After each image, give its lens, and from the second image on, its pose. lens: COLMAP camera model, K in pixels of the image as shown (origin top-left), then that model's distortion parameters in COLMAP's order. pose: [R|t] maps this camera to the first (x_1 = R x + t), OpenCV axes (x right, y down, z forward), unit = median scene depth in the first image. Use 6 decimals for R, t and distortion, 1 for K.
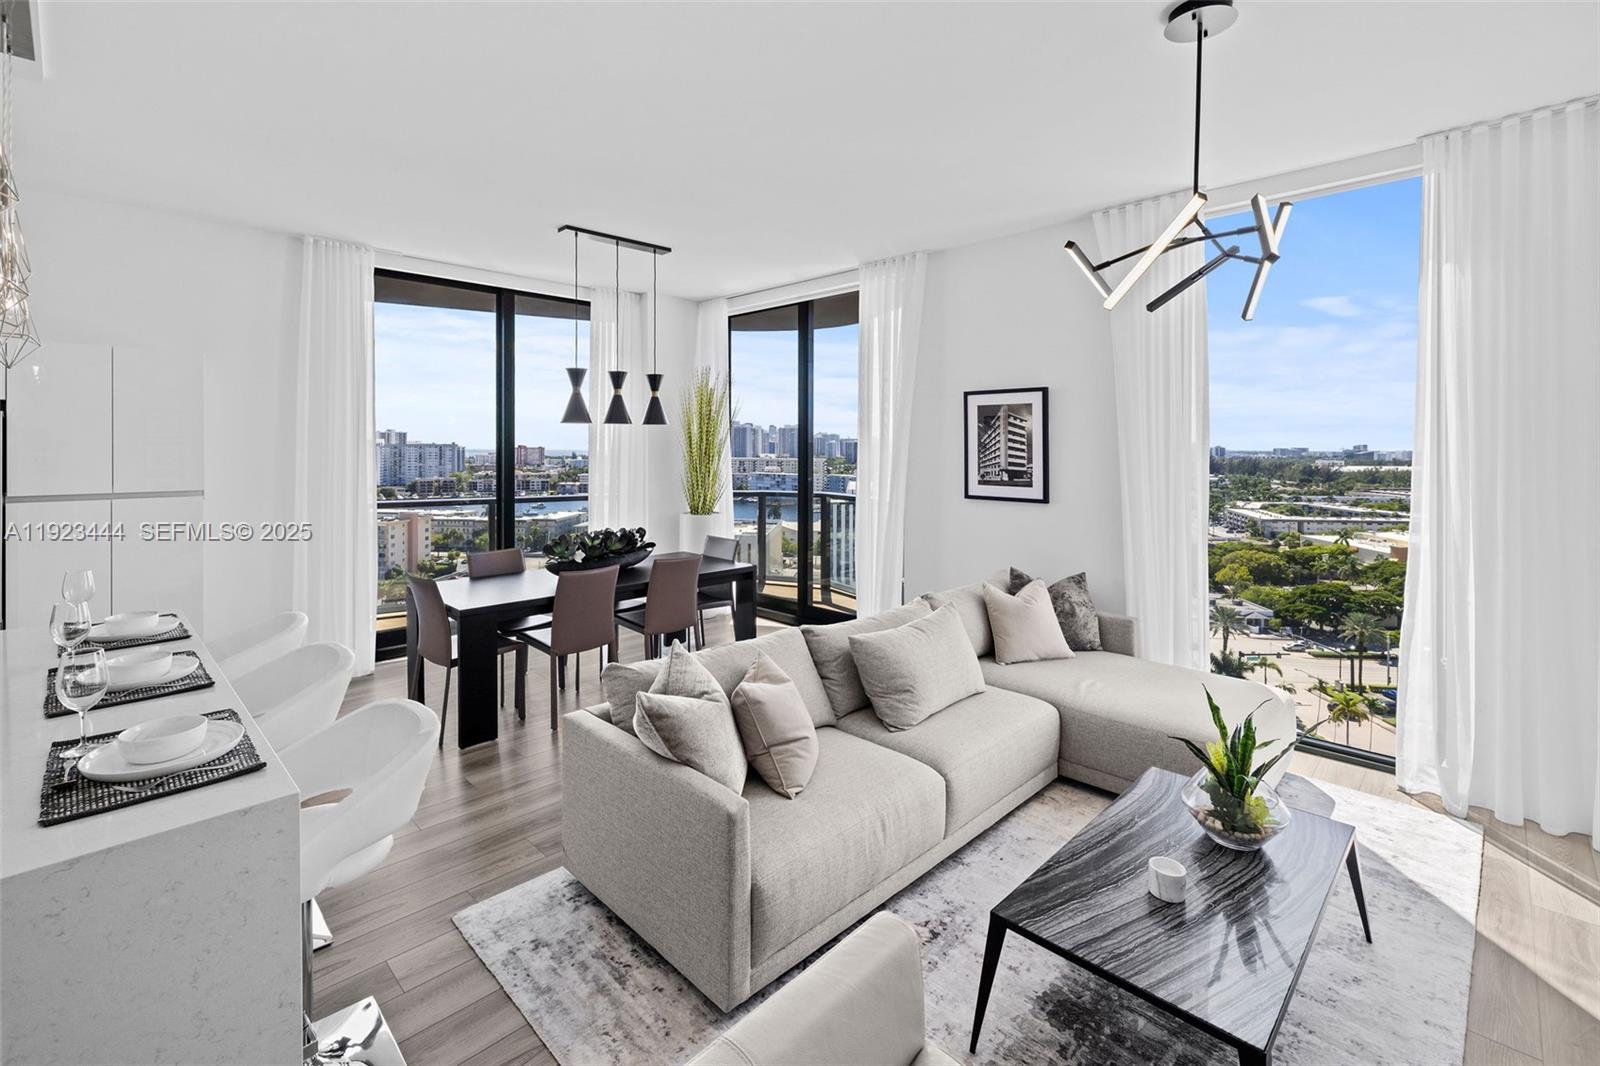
lens RADIAL K [[712.1, 0, 780.5], [0, 712.1, 447.5], [0, 0, 1]] dist [-0.001206, 0.000699]
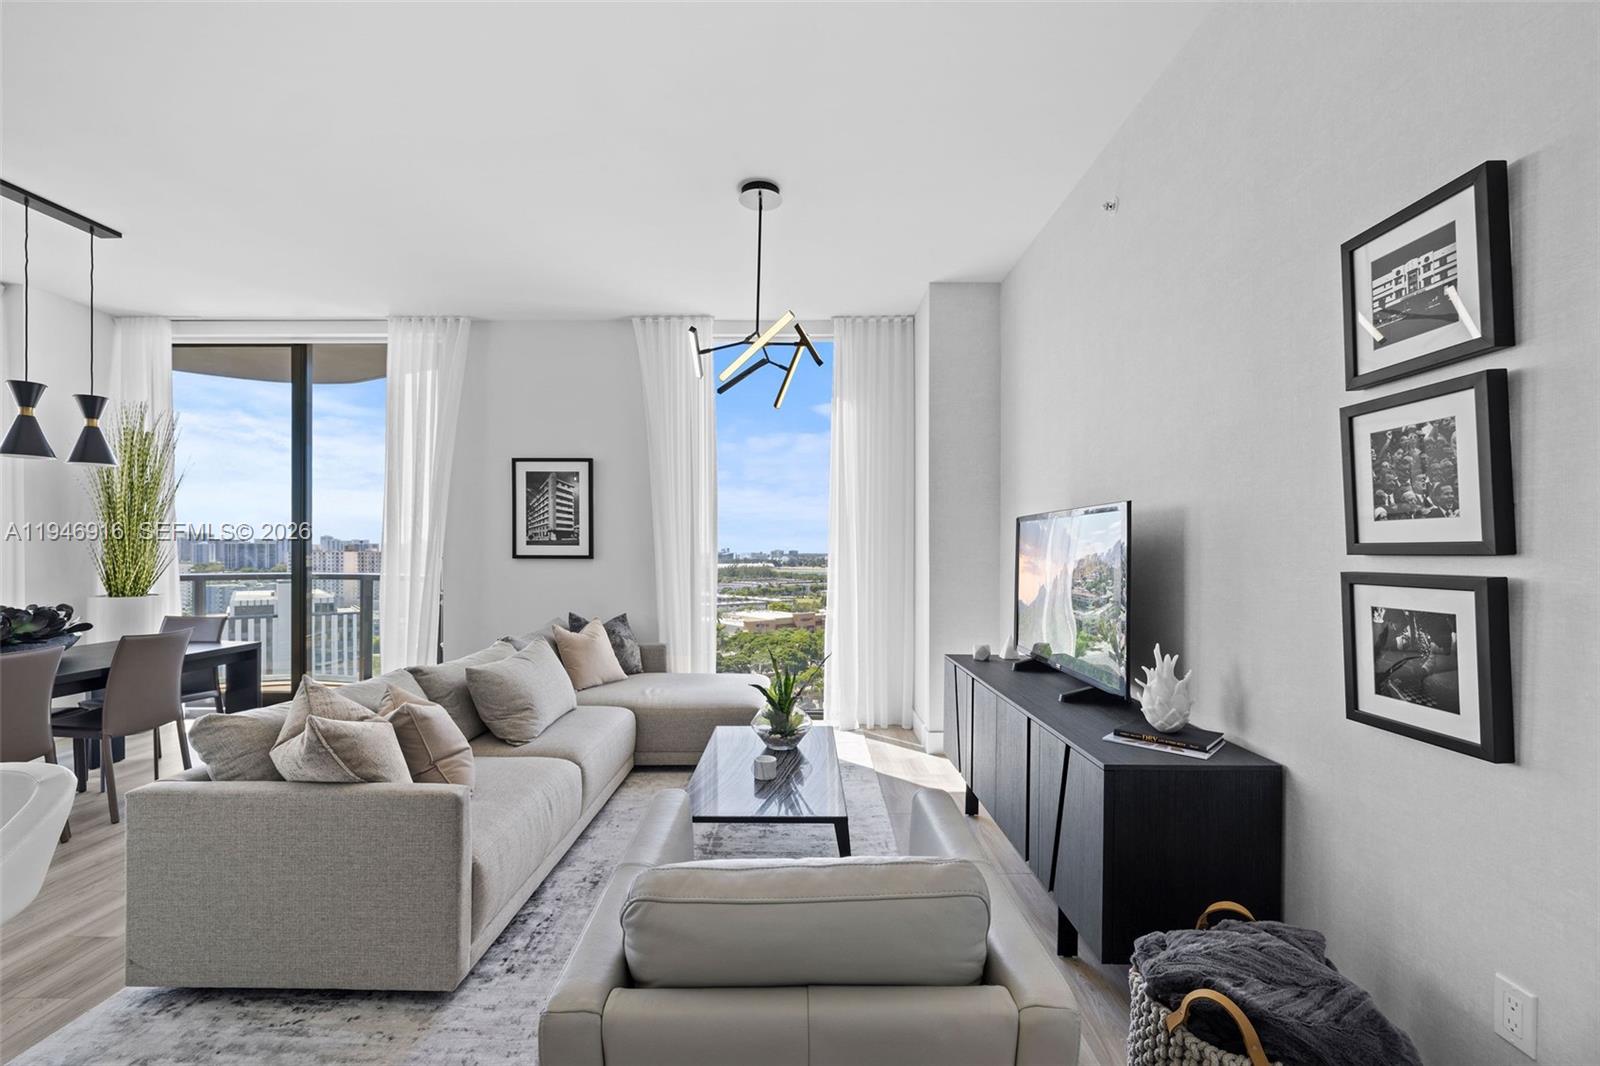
lens RADIAL K [[686.3, 0, 796.8], [0, 686.3, 549.4], [0, 0, 1]] dist [-0.000653, -0.000025]
pose [[0.705232, -0.000135, 0.708977, -0.176832], [0.001005, 0.999999, -0.000808, 0.062361], [-0.708976, 0.001282, 0.705232, -0.025082]]
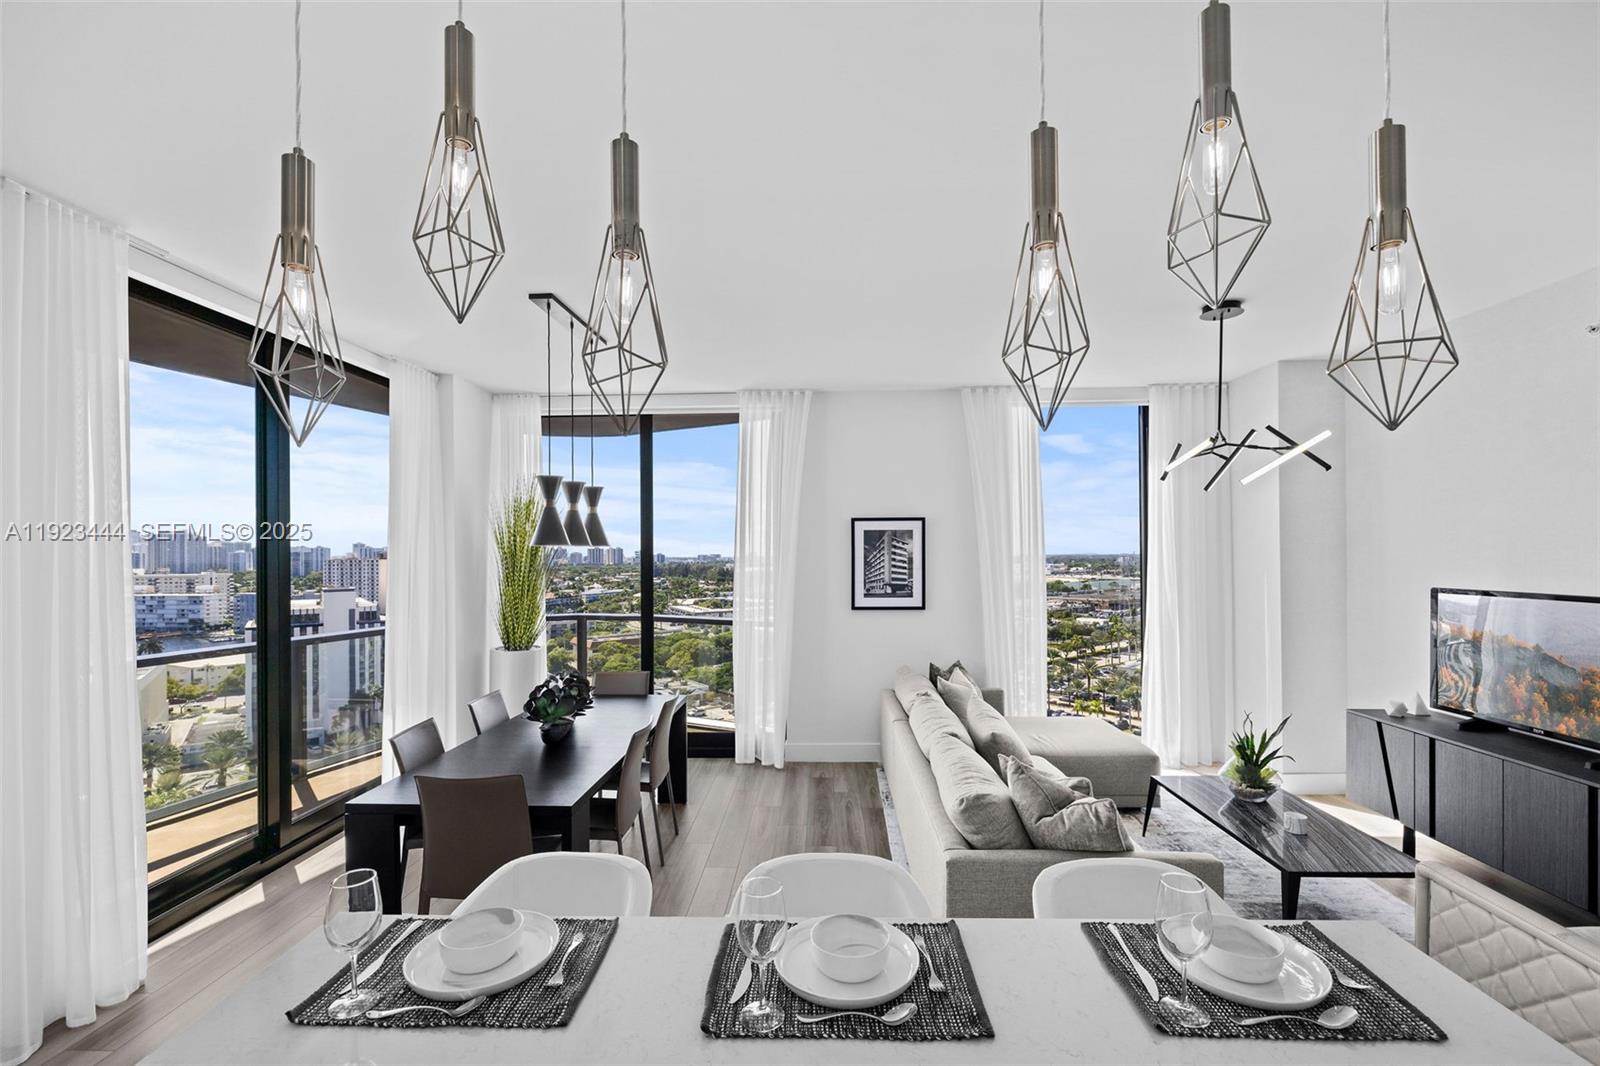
lens RADIAL K [[691.7, 0, 803.9], [0, 691.7, 550.1], [0, 0, 1]] dist [0.000474, -0.000209]
pose [[0.723703, -0.004492, 0.690097, -0.602347], [0.010159, 0.999940, -0.004145, -0.022998], [-0.690037, 0.010010, 0.723705, 0.250032]]
